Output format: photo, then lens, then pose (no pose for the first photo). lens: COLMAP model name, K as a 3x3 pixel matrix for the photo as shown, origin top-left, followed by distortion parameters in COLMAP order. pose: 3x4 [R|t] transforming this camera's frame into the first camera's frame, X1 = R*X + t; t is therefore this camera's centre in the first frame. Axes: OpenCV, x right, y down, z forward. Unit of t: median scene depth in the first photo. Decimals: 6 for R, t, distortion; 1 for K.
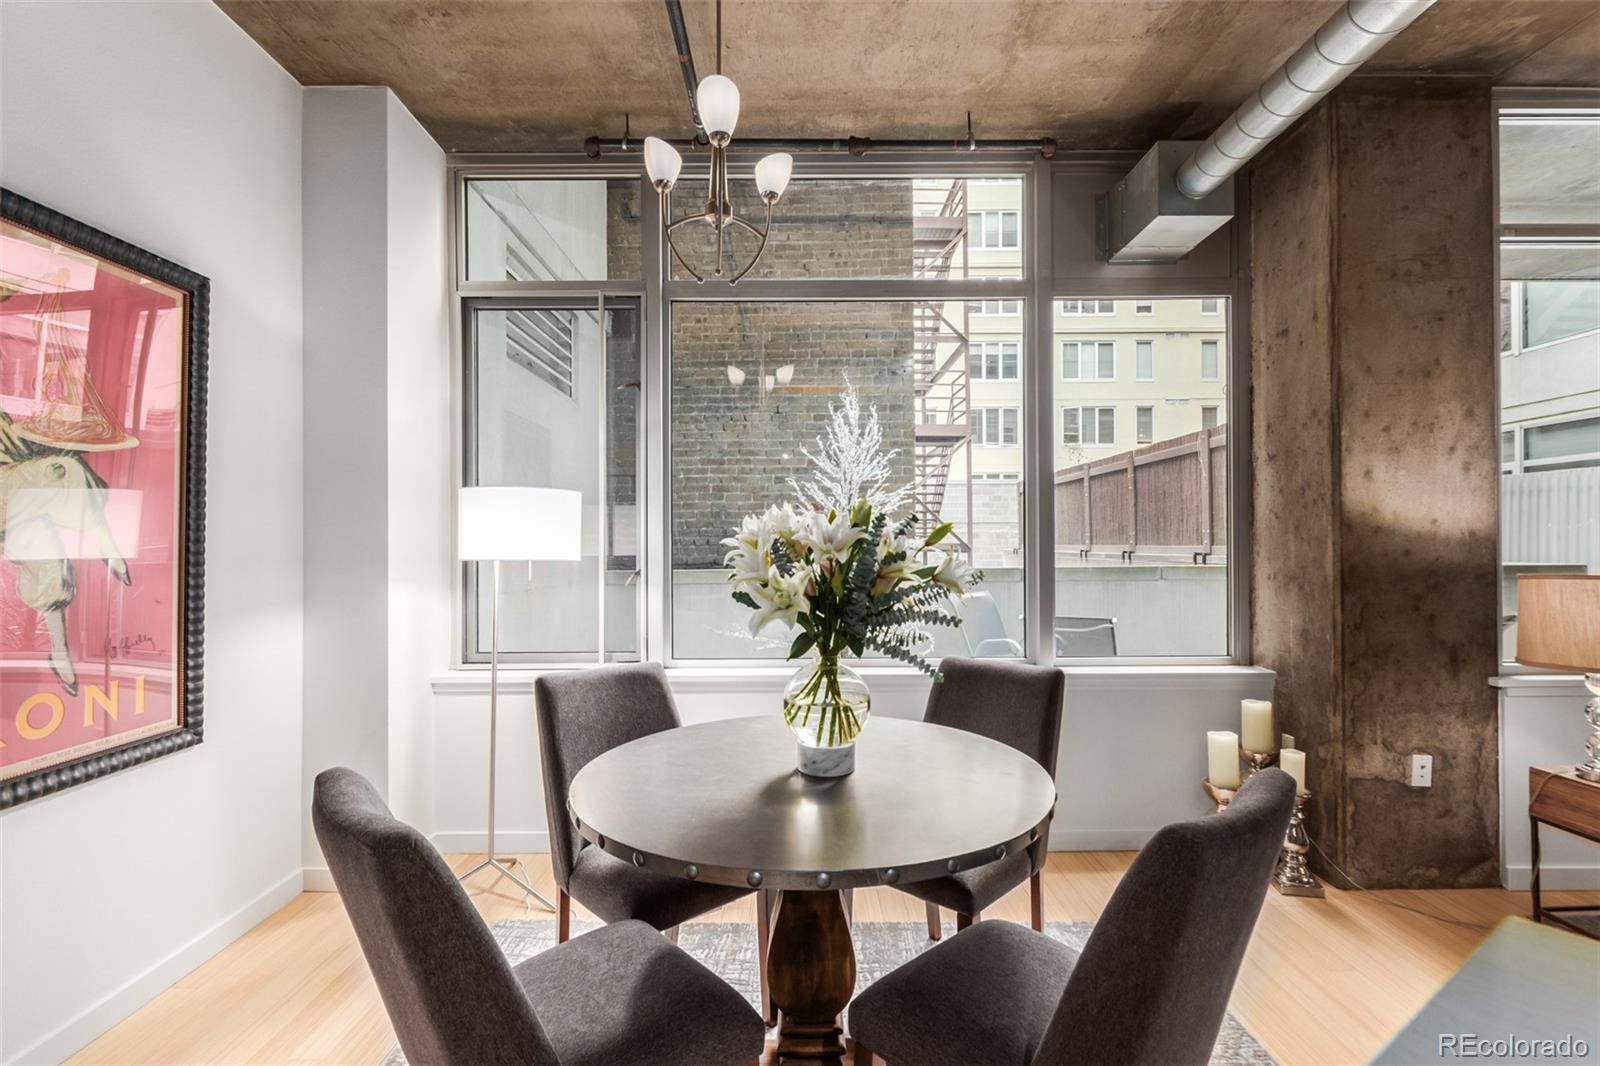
lens RADIAL K [[742.3, 0, 790.0], [0, 742.3, 535.4], [0, 0, 1]] dist [0.011014, -0.006097]
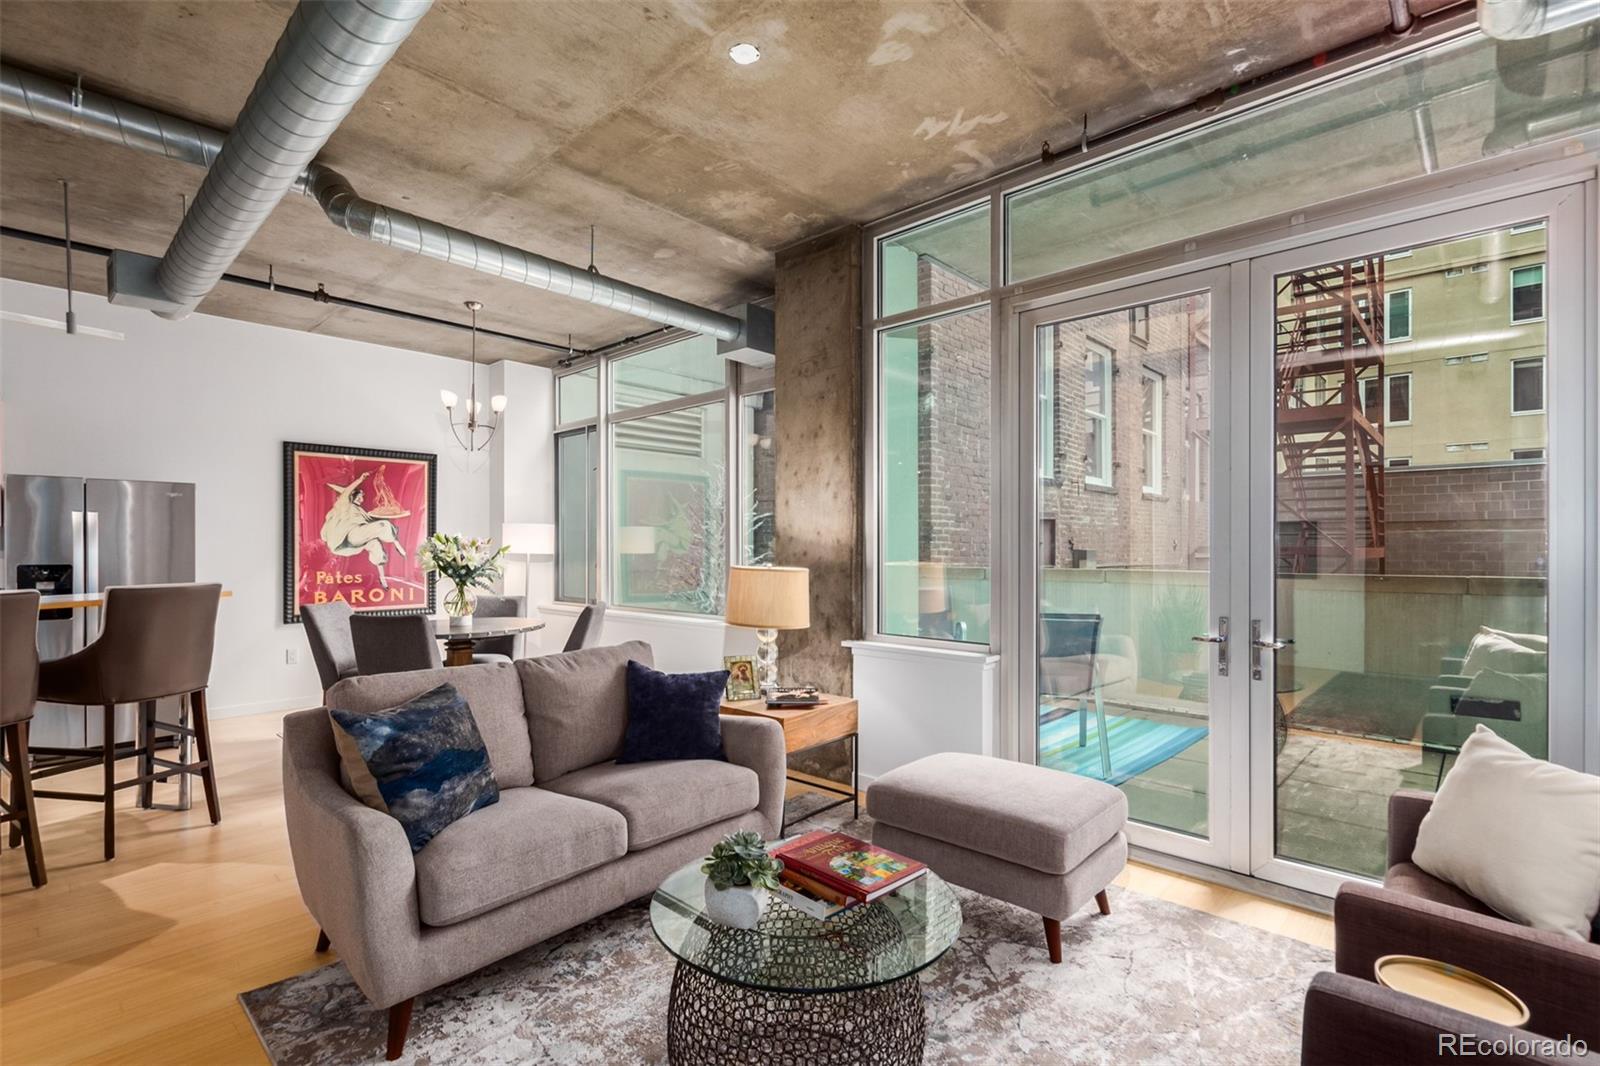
lens RADIAL K [[742.3, 0, 803.9], [0, 742.3, 541.4], [0, 0, 1]] dist [0.011014, -0.006097]
pose [[0.728264, -0.001206, -0.685296, 1.863343], [0.004563, 0.999985, 0.003090, -0.006805], [0.685282, -0.005378, 0.728258, -0.110160]]
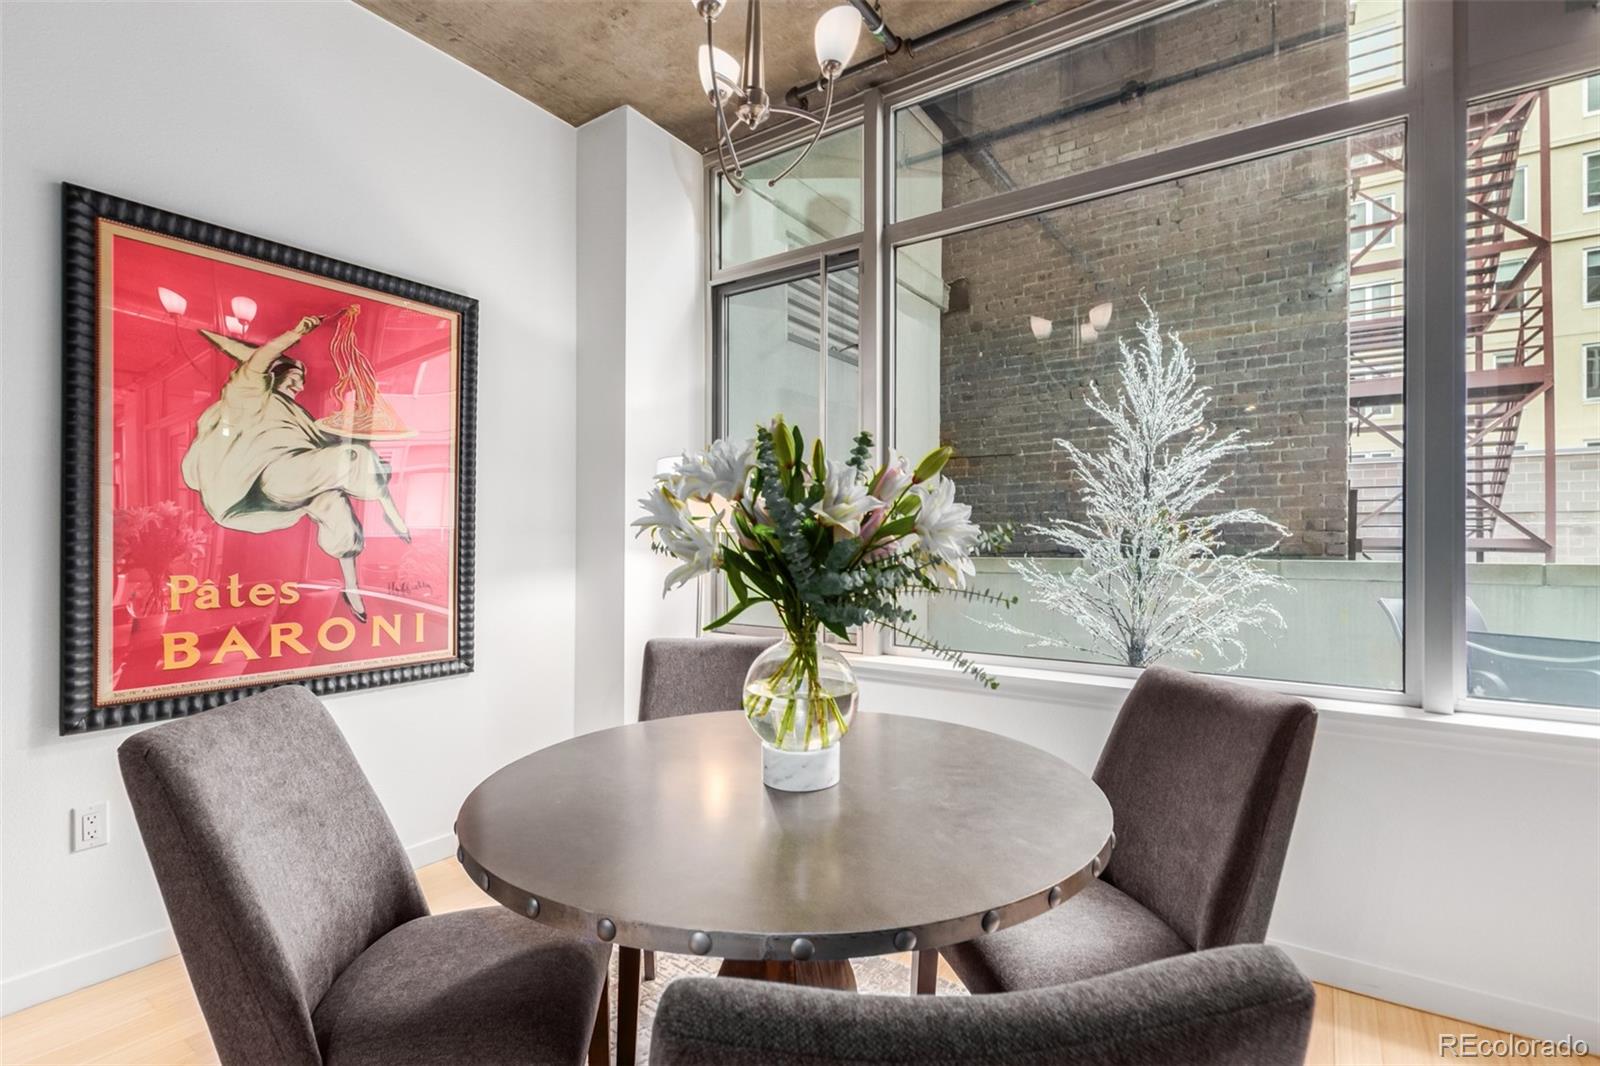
lens RADIAL K [[742.3, 0, 807.1], [0, 742.3, 539.7], [0, 0, 1]] dist [0.011014, -0.006097]
pose [[0.823776, 0.003230, -0.566907, 0.314804], [-0.000718, 0.999989, 0.004653, 0.040694], [0.566916, -0.003426, 0.823769, 0.237483]]
